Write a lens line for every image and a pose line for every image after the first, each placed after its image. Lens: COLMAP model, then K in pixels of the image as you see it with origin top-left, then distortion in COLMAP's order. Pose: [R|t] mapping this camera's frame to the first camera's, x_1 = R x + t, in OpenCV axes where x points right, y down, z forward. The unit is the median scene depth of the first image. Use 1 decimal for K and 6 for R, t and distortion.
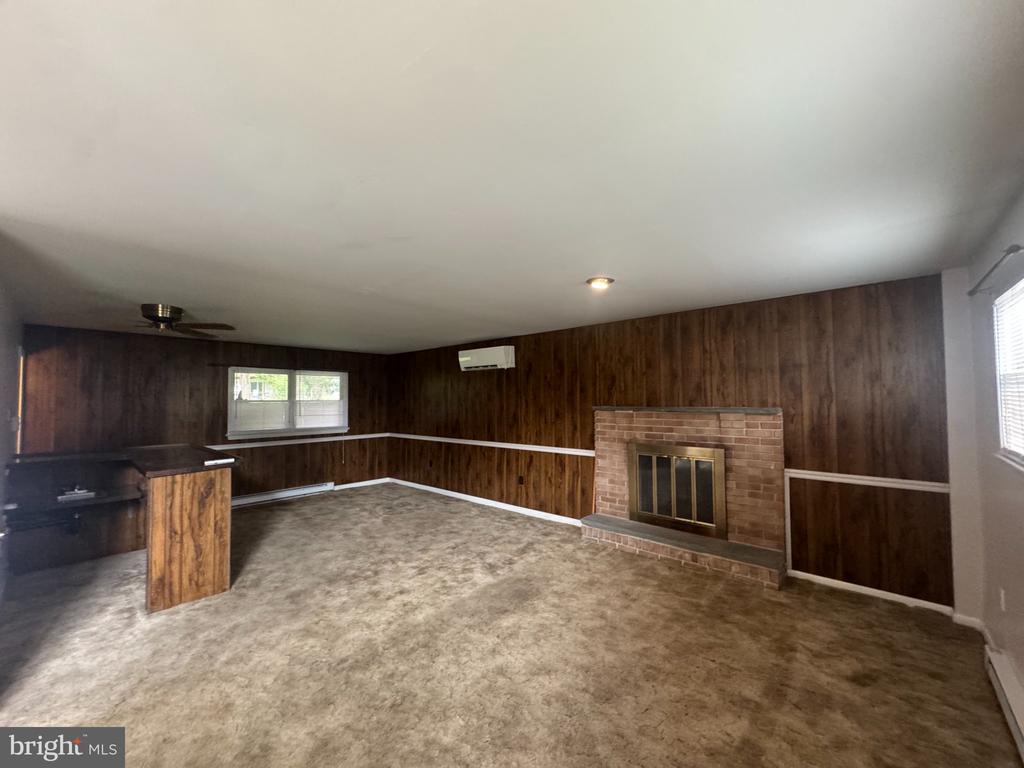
lens RADIAL K [[408.5, 0, 512.6], [0, 408.5, 381.7], [0, 0, 1]] dist [-0.001714, -0.000013]
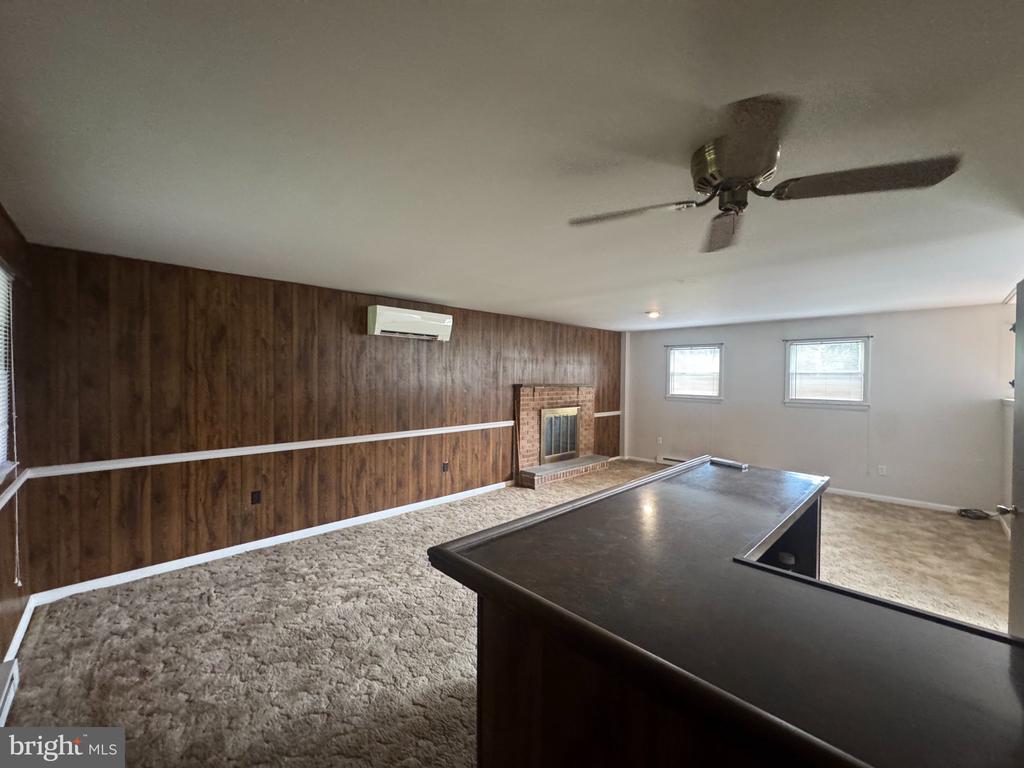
lens RADIAL K [[408.5, 0, 512.5], [0, 408.5, 385.7], [0, 0, 1]] dist [-0.001714, -0.000013]
pose [[0.070795, -0.012847, 0.997408, -0.881961], [-0.049332, 0.998648, 0.016365, 0.040598], [-0.996270, -0.050362, 0.070065, 0.810986]]
